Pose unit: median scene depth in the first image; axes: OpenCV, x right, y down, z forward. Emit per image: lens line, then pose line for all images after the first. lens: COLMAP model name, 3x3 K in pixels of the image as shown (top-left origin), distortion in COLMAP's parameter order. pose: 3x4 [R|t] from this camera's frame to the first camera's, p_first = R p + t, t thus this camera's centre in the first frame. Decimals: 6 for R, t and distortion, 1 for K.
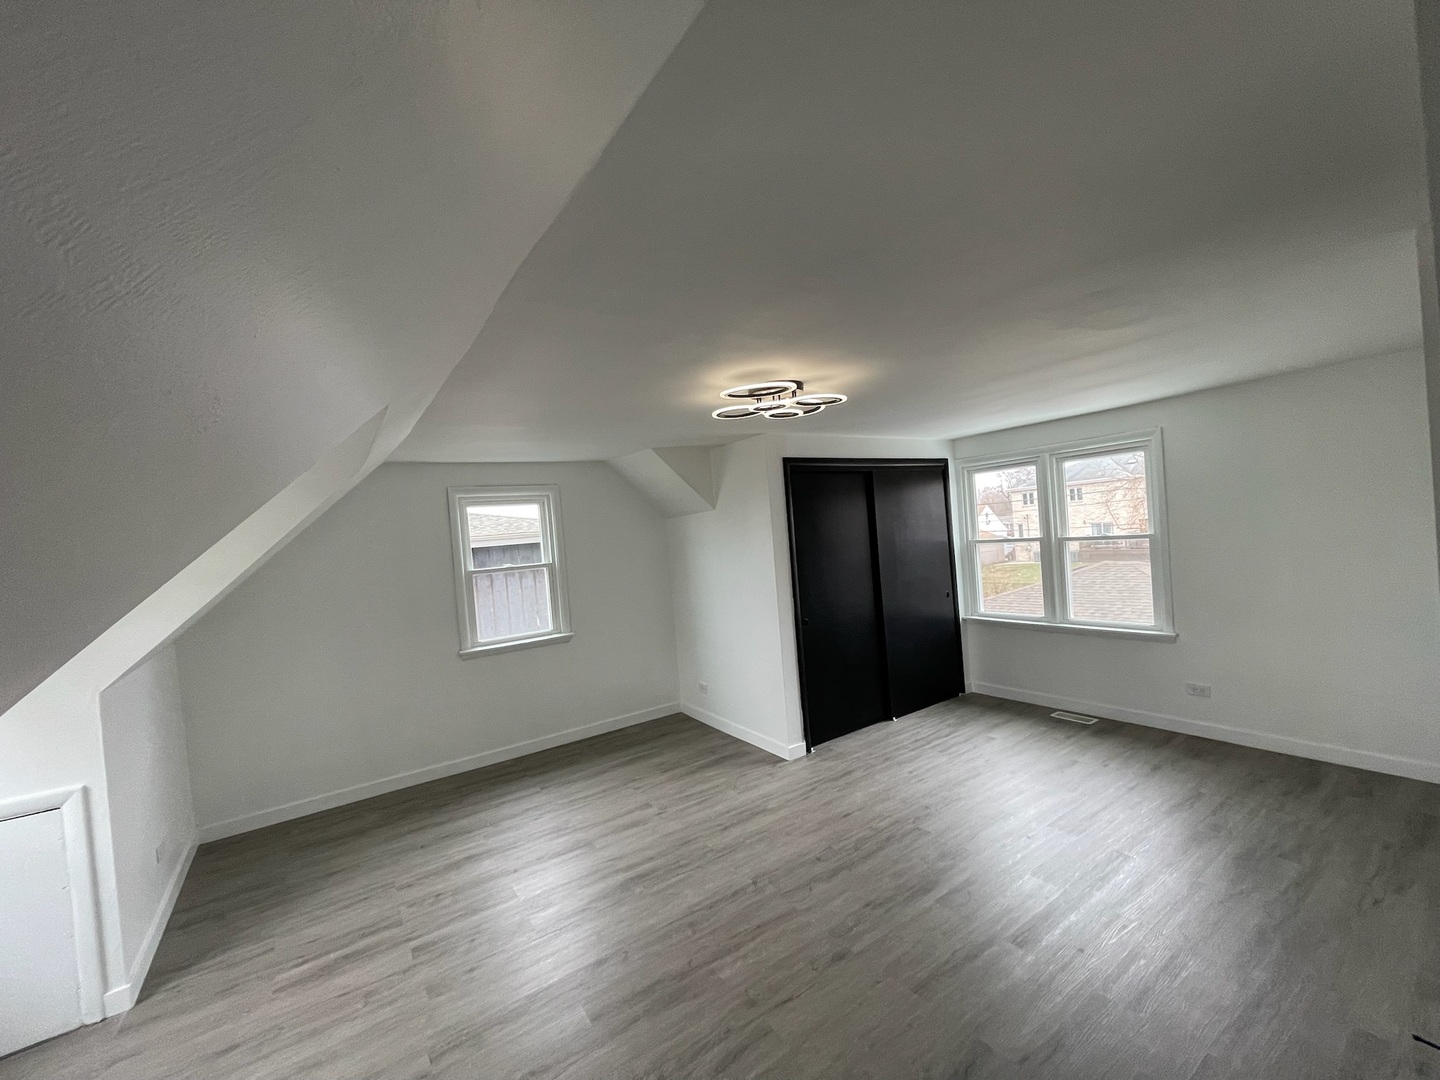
lens RADIAL K [[580.3, 0, 715.2], [0, 580.3, 539.0], [0, 0, 1]] dist [-0.000069, -0.000090]
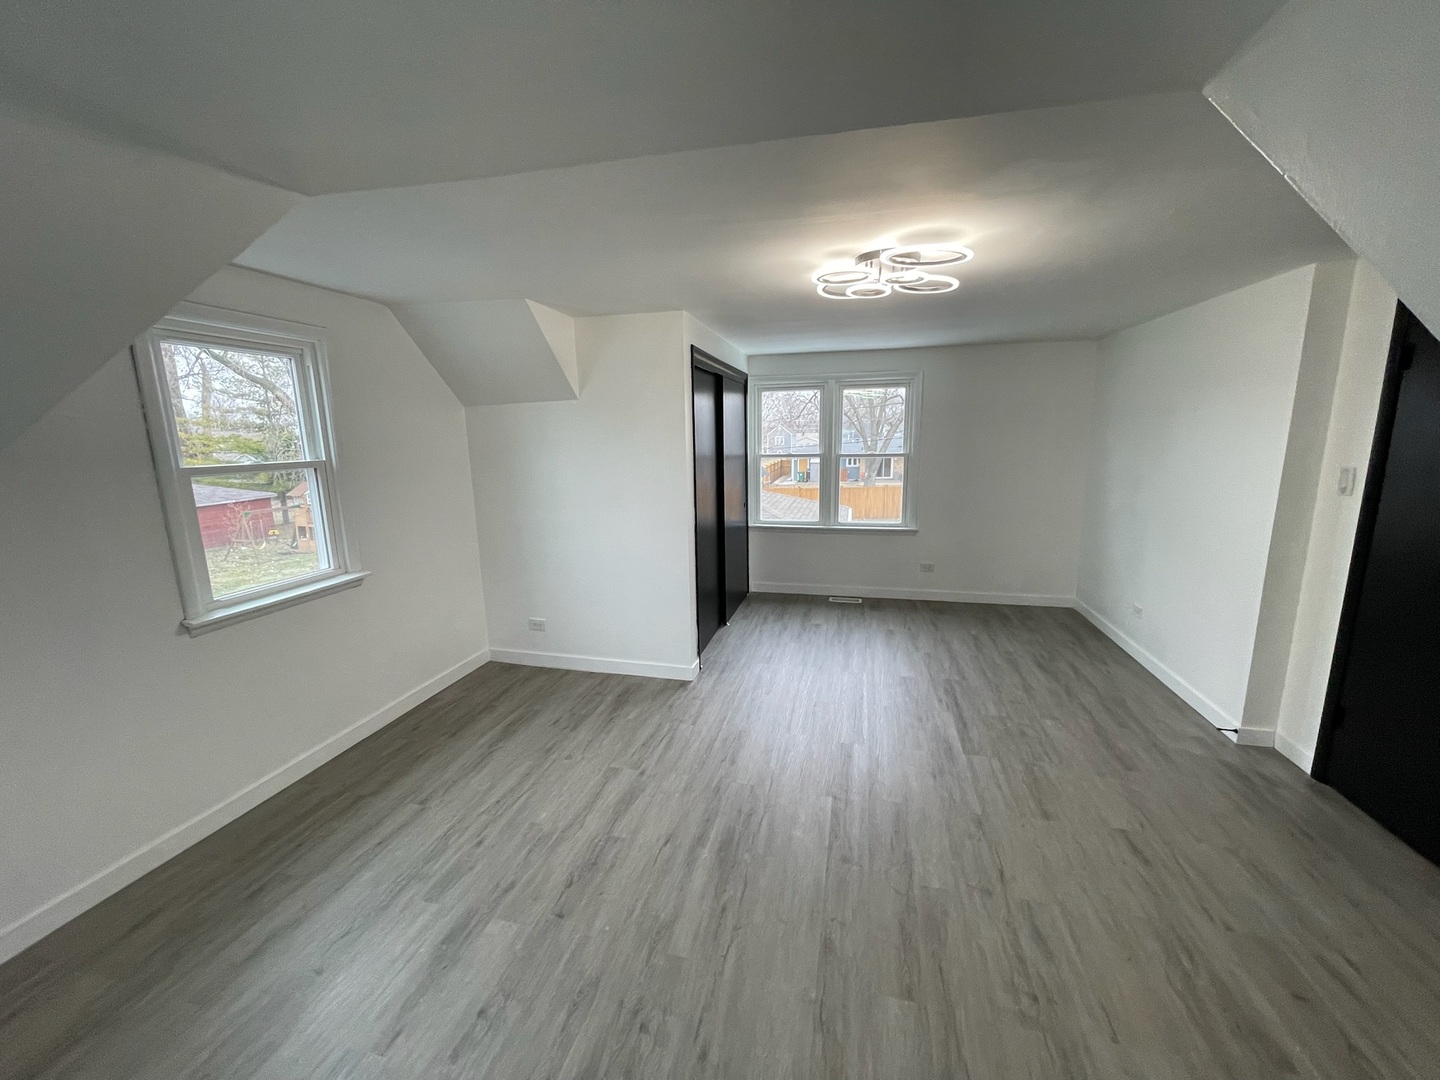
lens RADIAL K [[580.3, 0, 715.2], [0, 580.3, 539.0], [0, 0, 1]] dist [-0.000069, -0.000090]
pose [[0.741068, -0.055175, 0.669159, -0.422795], [-0.033553, 0.992329, 0.118981, 0.039872], [-0.670591, -0.110625, 0.733532, 0.294422]]
